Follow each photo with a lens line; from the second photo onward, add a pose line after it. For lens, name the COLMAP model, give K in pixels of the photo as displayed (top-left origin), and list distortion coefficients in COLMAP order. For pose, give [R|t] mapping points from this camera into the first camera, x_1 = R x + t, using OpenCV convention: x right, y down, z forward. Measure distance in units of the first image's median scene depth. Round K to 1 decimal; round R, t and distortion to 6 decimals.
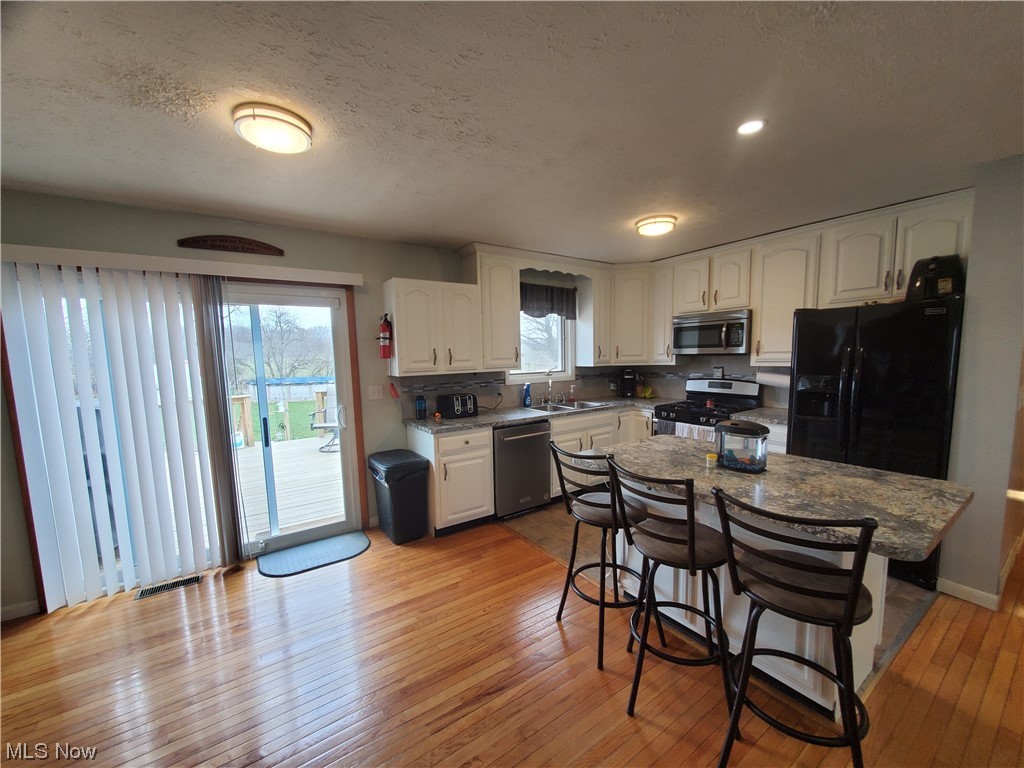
lens RADIAL K [[404.4, 0, 513.0], [0, 404.4, 398.0], [0, 0, 1]] dist [0.002515, -0.000838]
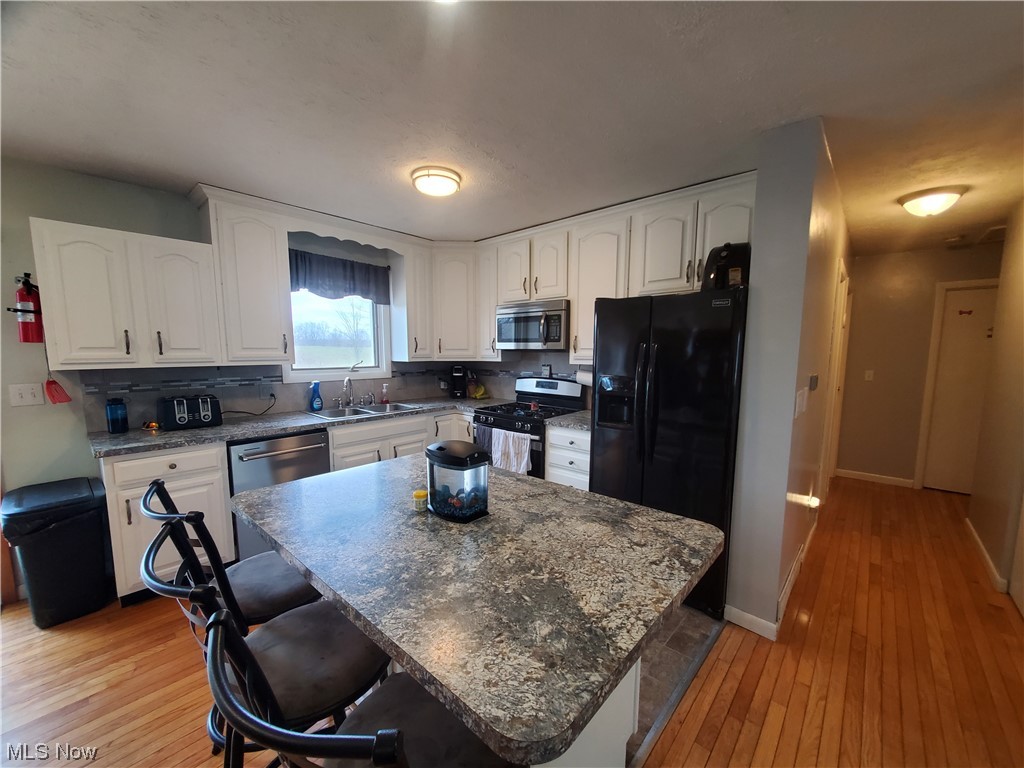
lens RADIAL K [[404.4, 0, 513.0], [0, 404.4, 398.0], [0, 0, 1]] dist [0.002515, -0.000838]
pose [[0.972426, -0.002672, 0.233196, 0.254112], [0.000462, 0.999954, 0.009533, -0.012421], [-0.233211, -0.009162, 0.972383, 0.162303]]
